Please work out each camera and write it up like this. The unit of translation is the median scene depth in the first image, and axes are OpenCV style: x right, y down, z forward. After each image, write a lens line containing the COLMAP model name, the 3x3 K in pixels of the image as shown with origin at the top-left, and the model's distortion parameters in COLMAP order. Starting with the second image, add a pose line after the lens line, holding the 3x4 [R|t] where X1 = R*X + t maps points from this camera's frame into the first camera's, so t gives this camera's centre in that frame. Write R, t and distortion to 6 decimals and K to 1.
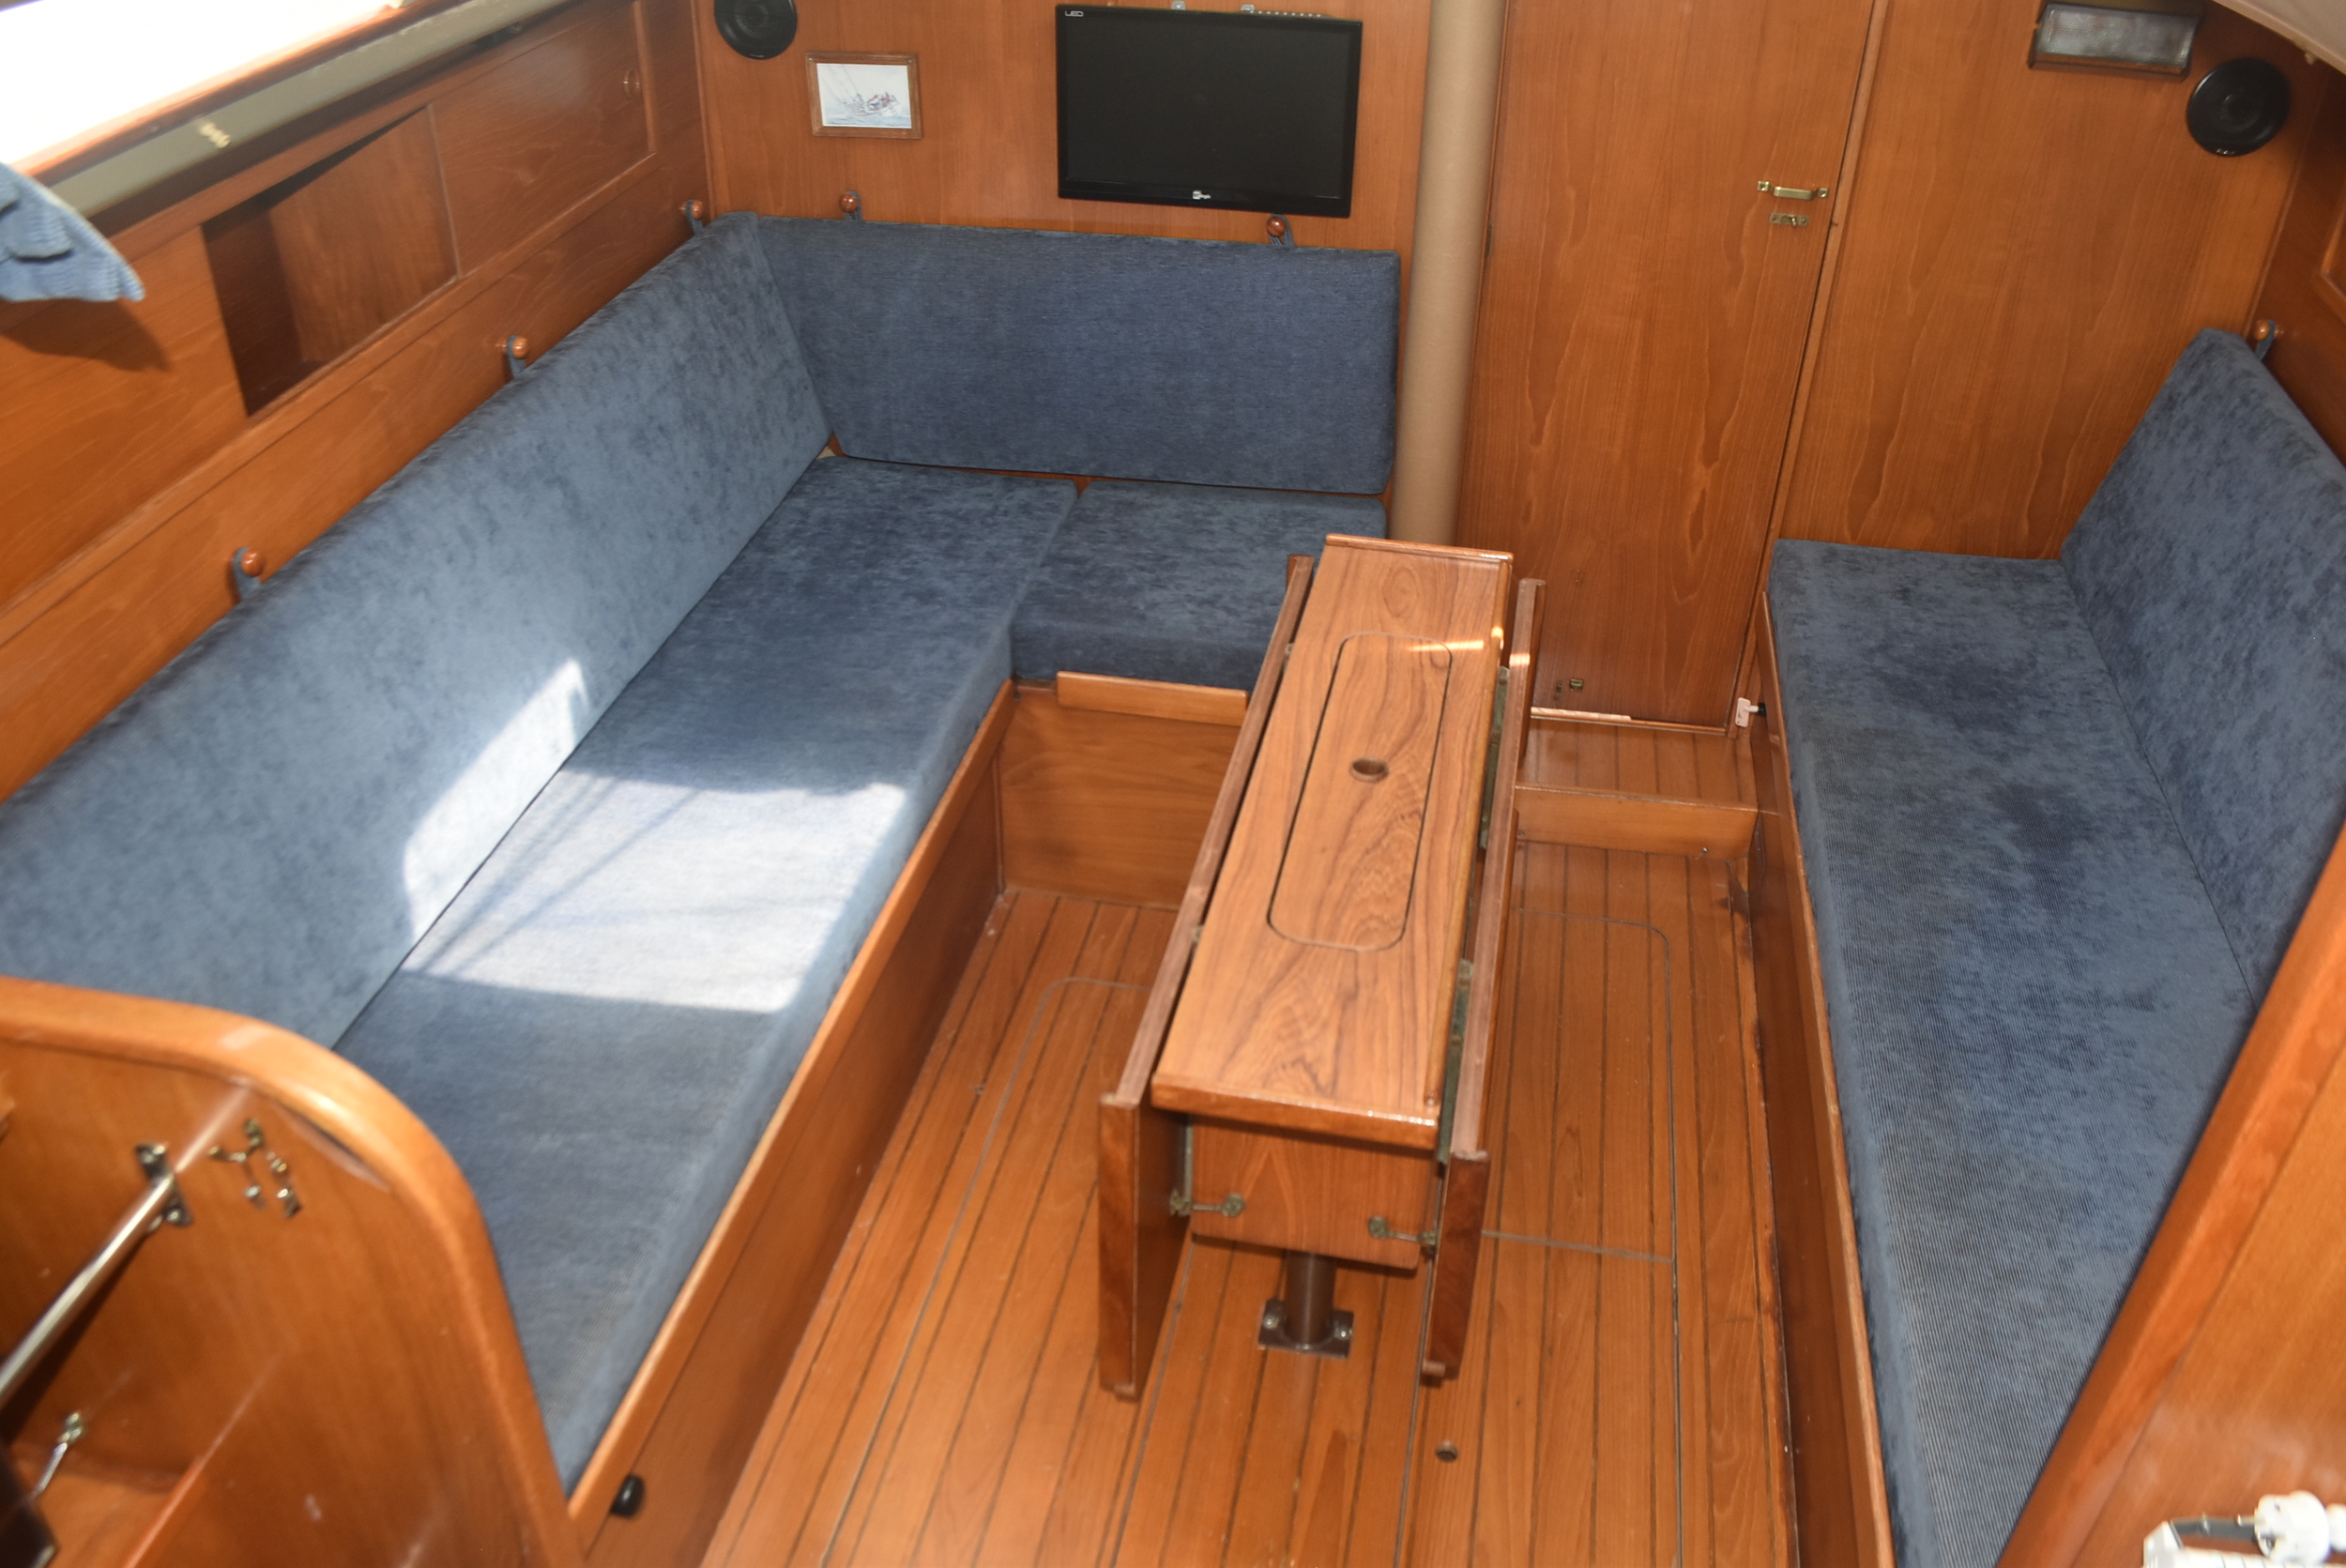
lens RADIAL K [[1874.0, 0, 1154.1], [0, 1874.0, 833.4], [0, 0, 1]] dist [-0.083094, 0.013617]
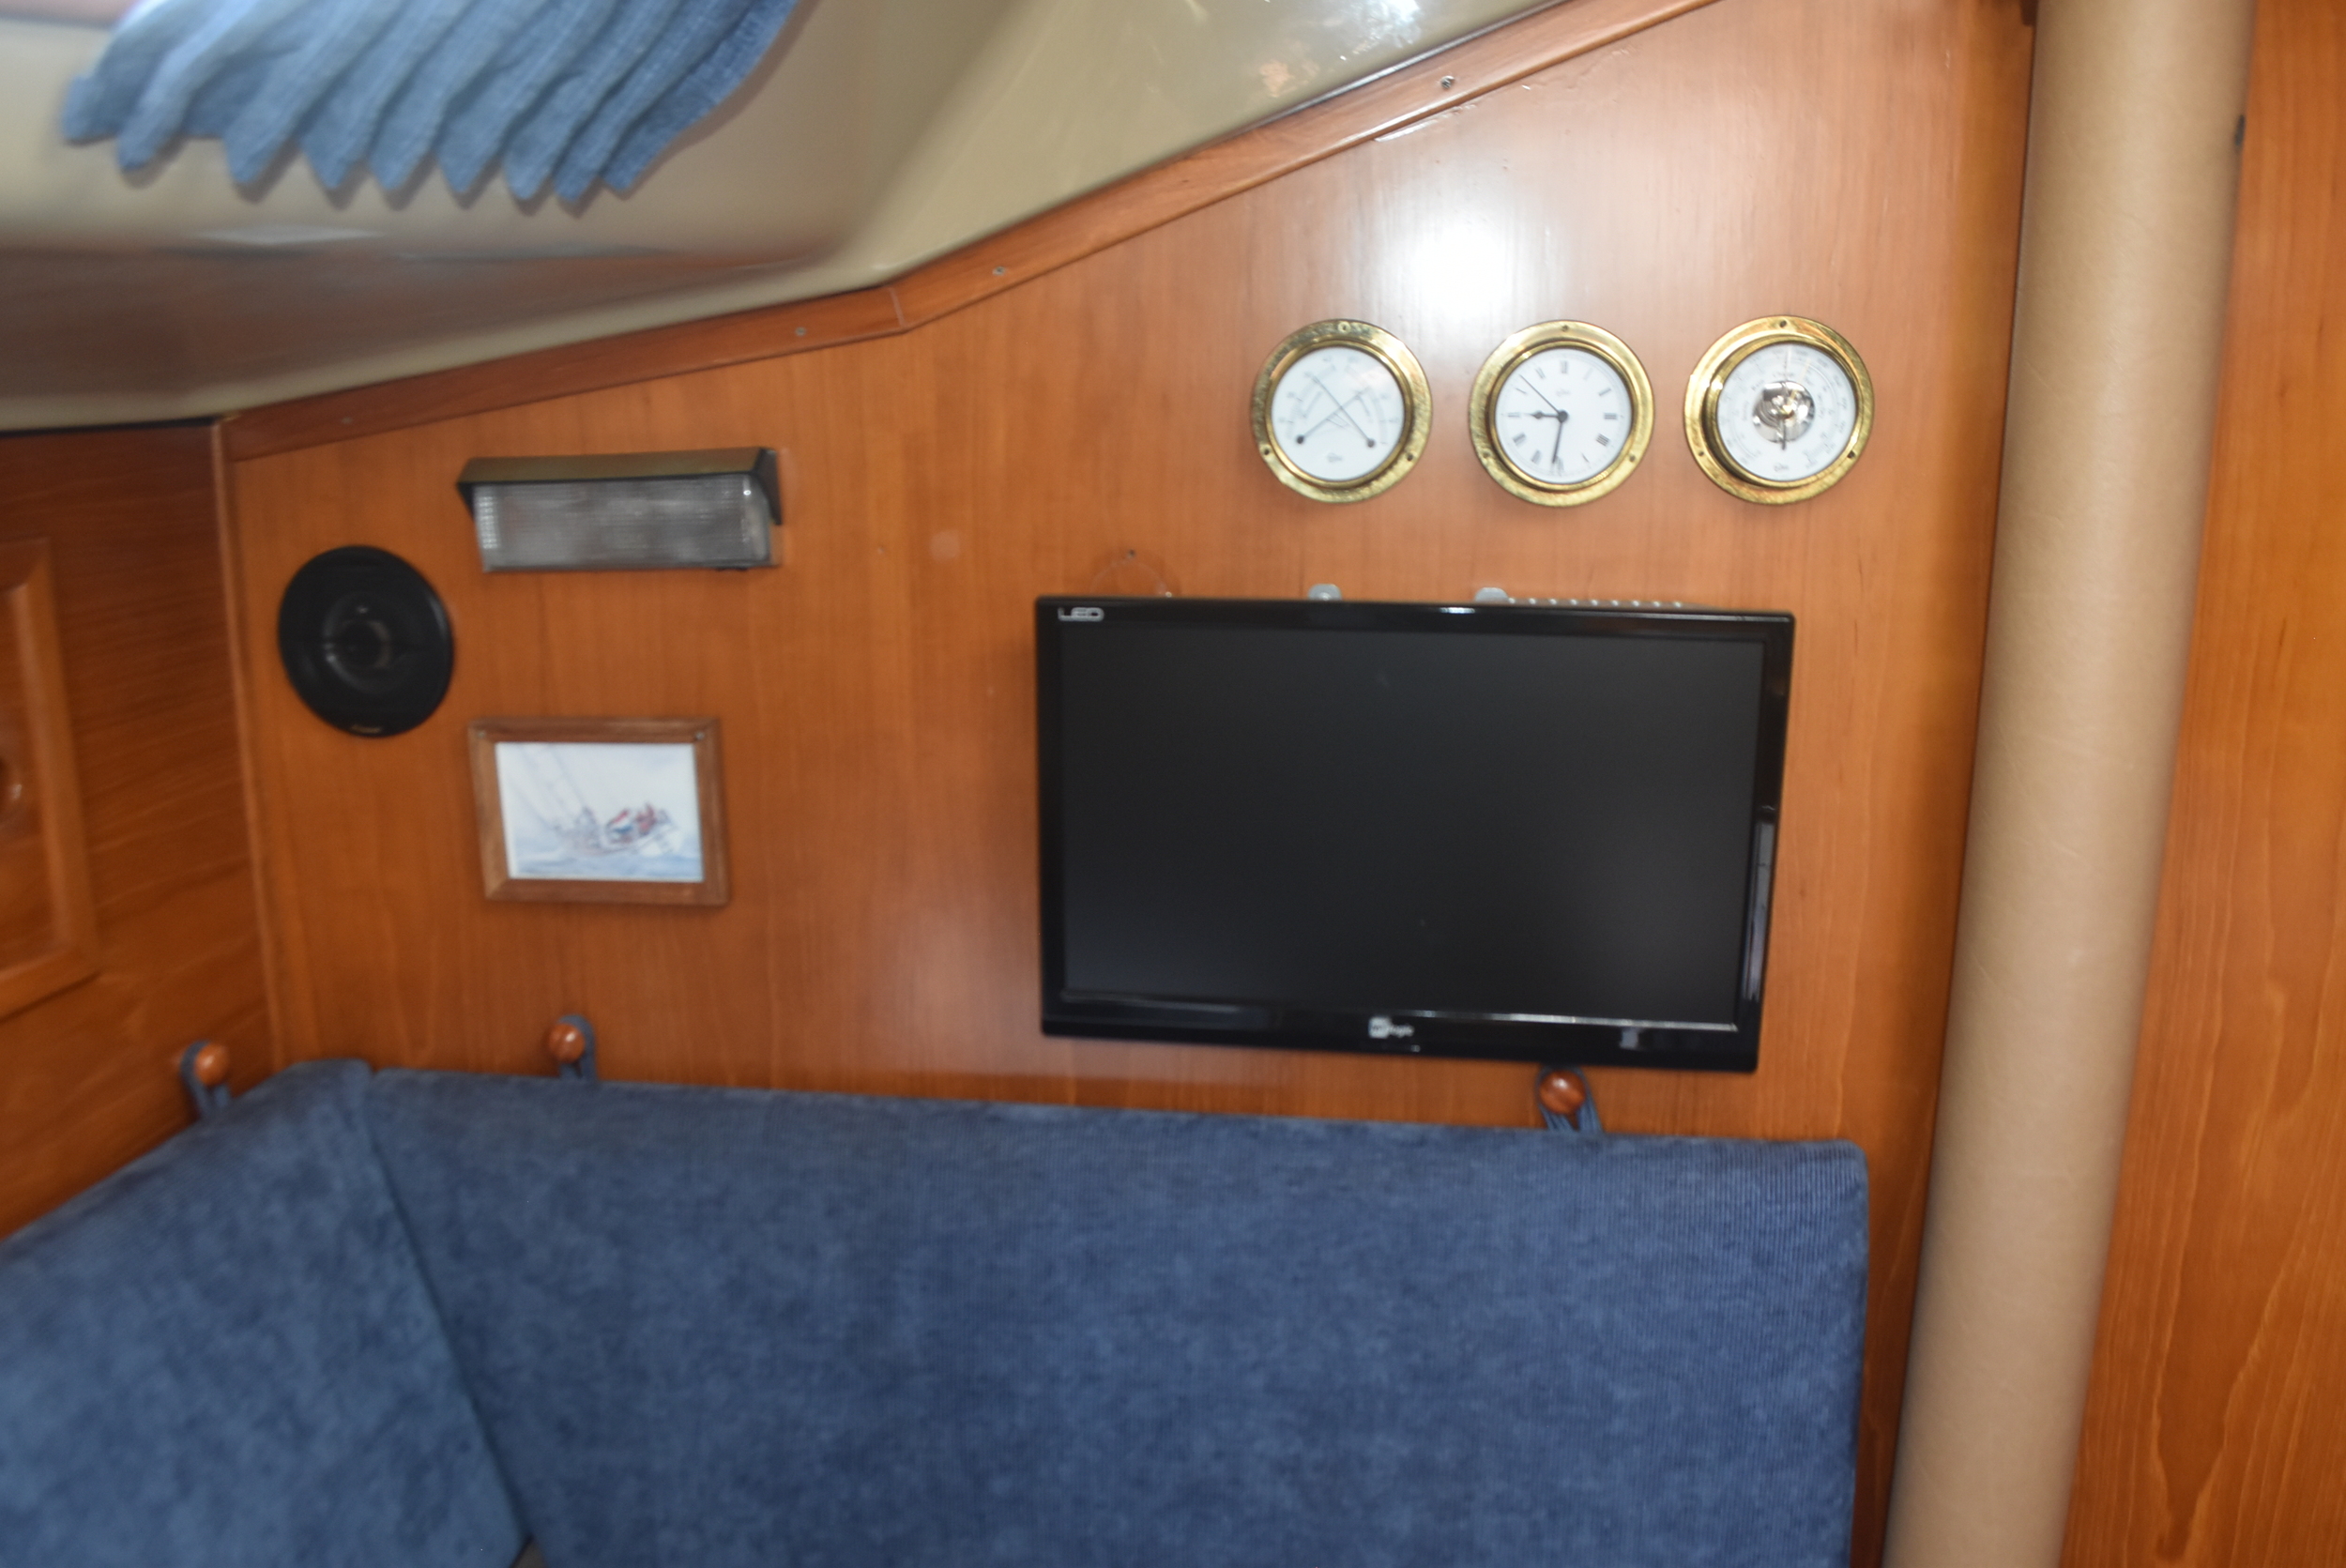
lens RADIAL K [[1874.0, 0, 1149.5], [0, 1874.0, 839.4], [0, 0, 1]] dist [-0.083094, 0.013617]
pose [[0.999373, -0.019421, 0.029606, -0.040364], [0.028739, 0.933336, -0.357852, -0.240302], [-0.020683, 0.358478, 0.933309, 0.609419]]
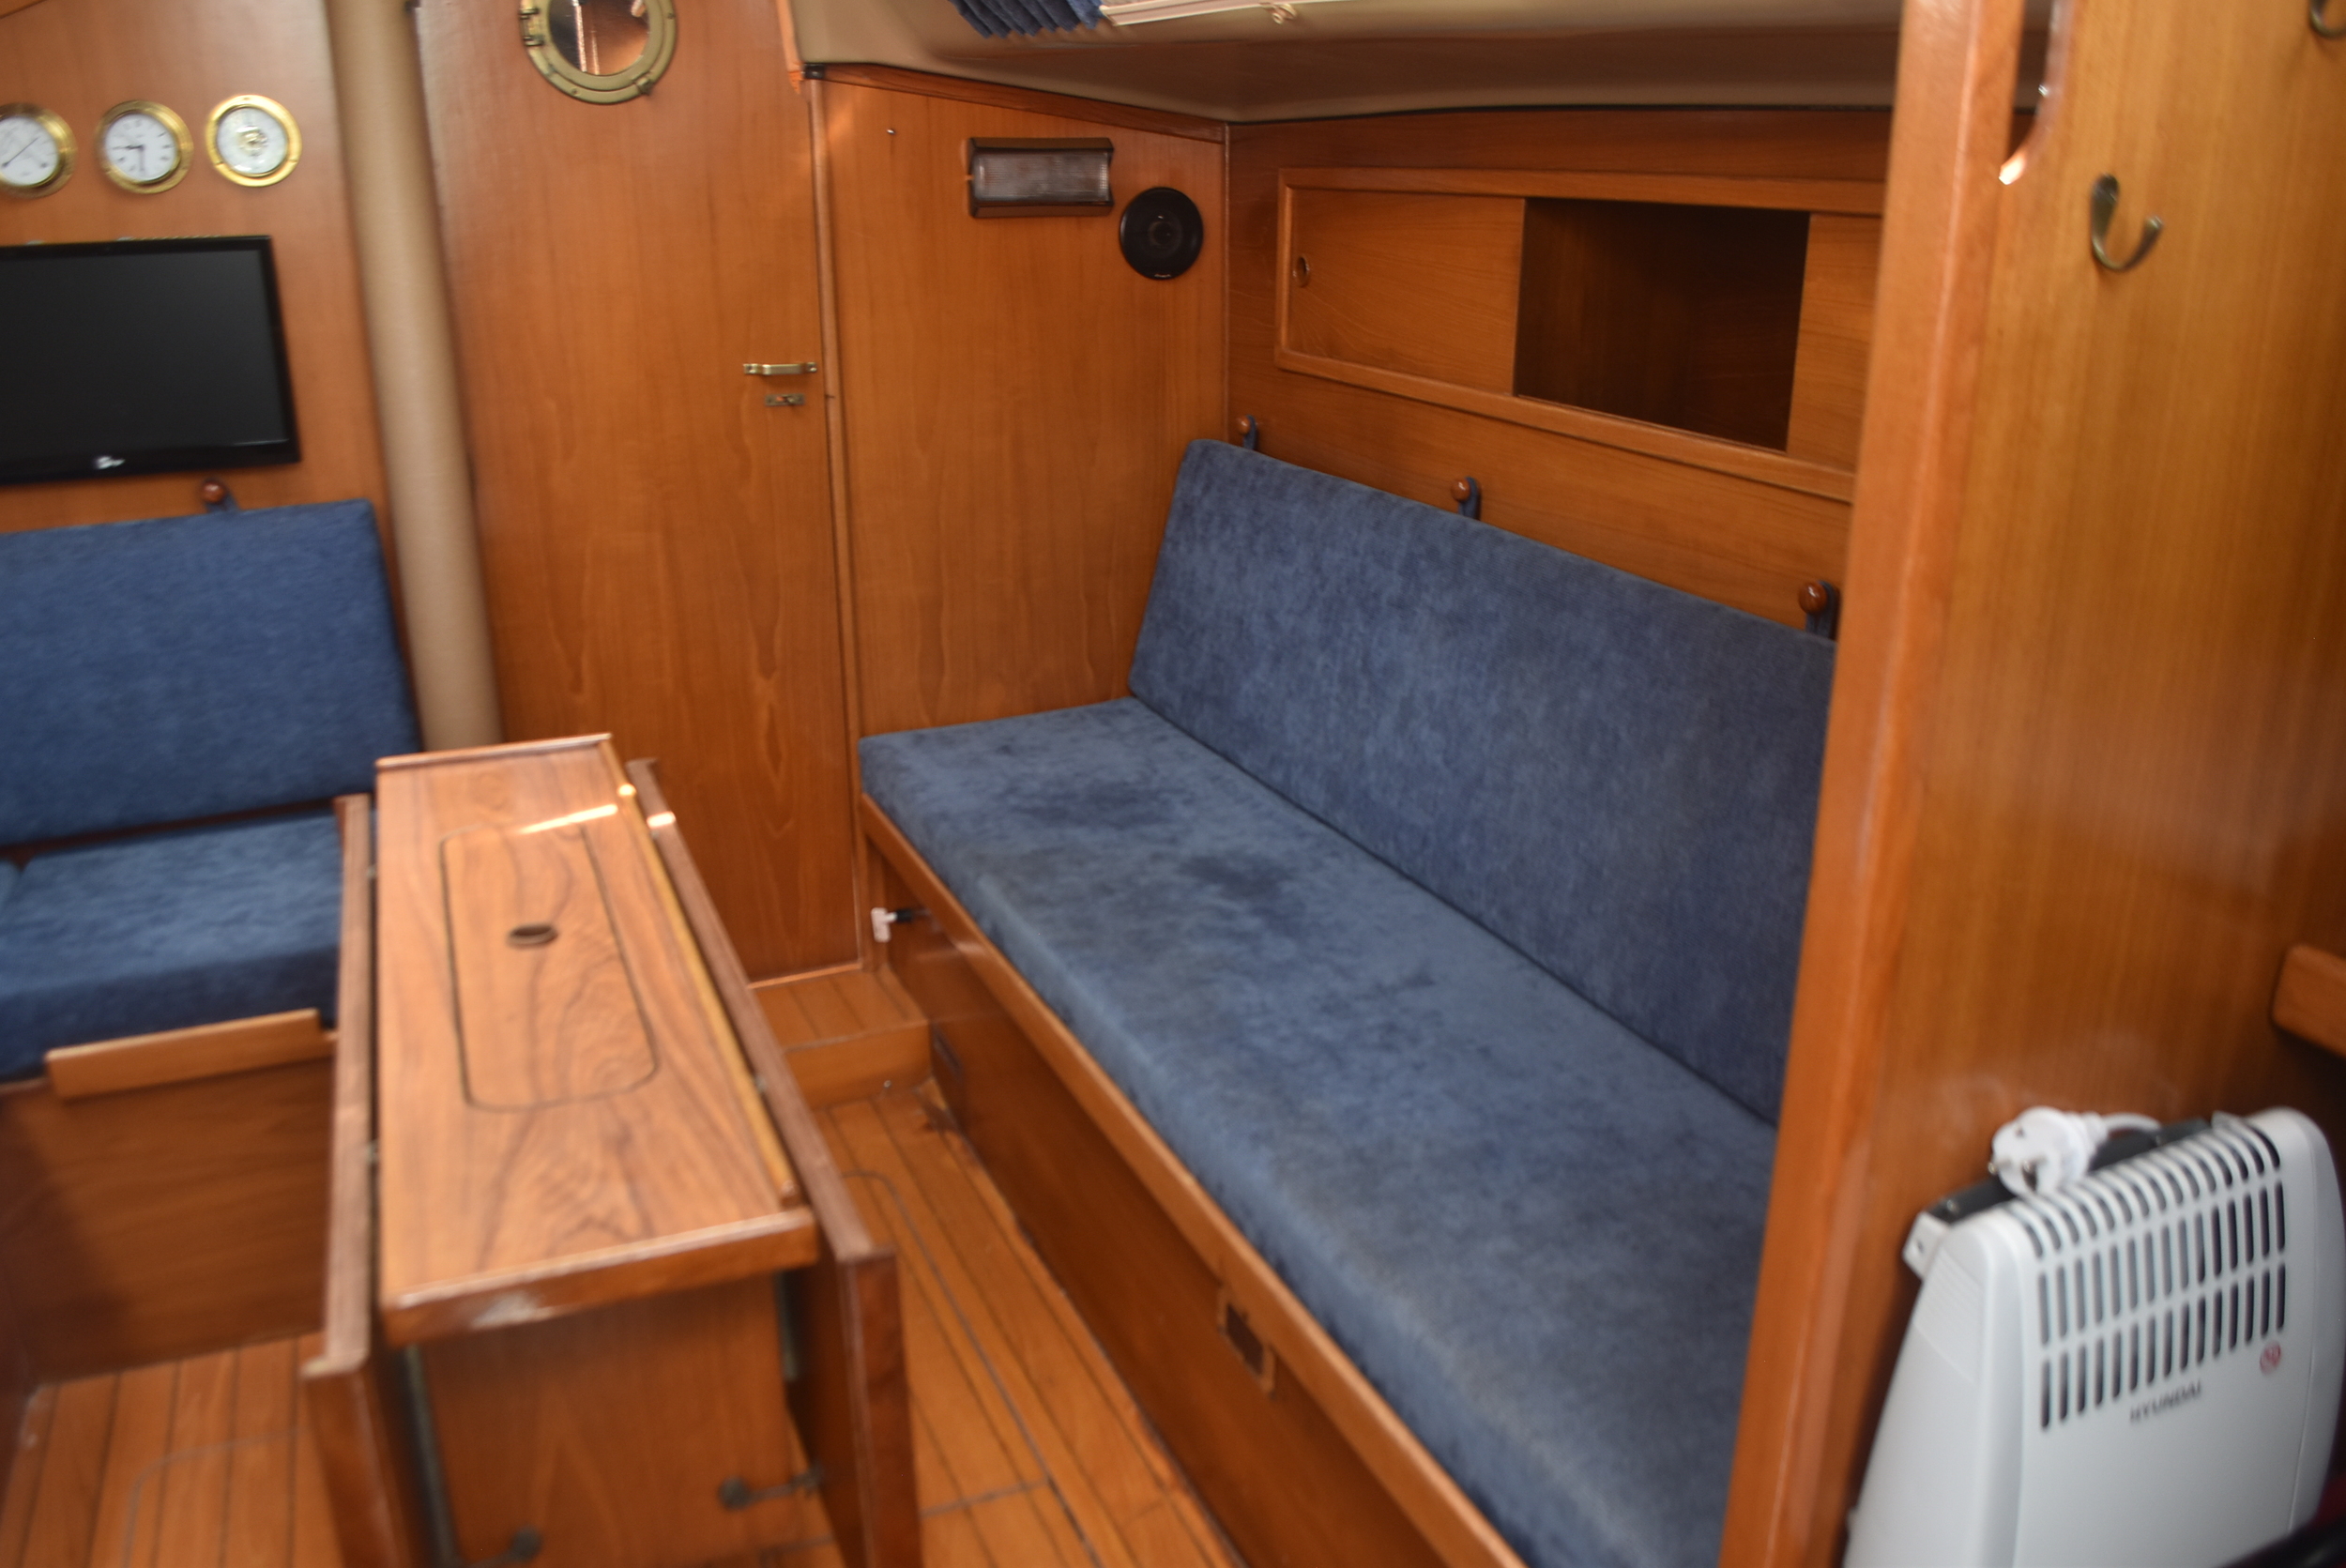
lens RADIAL K [[1874.0, 0, 1158.7], [0, 1874.0, 820.6], [0, 0, 1]] dist [-0.083094, 0.013617]
pose [[0.829014, -0.202270, 0.521367, -0.042827], [0.334043, 0.926808, -0.171589, 0.100001], [-0.448499, 0.316408, 0.835903, 0.168836]]
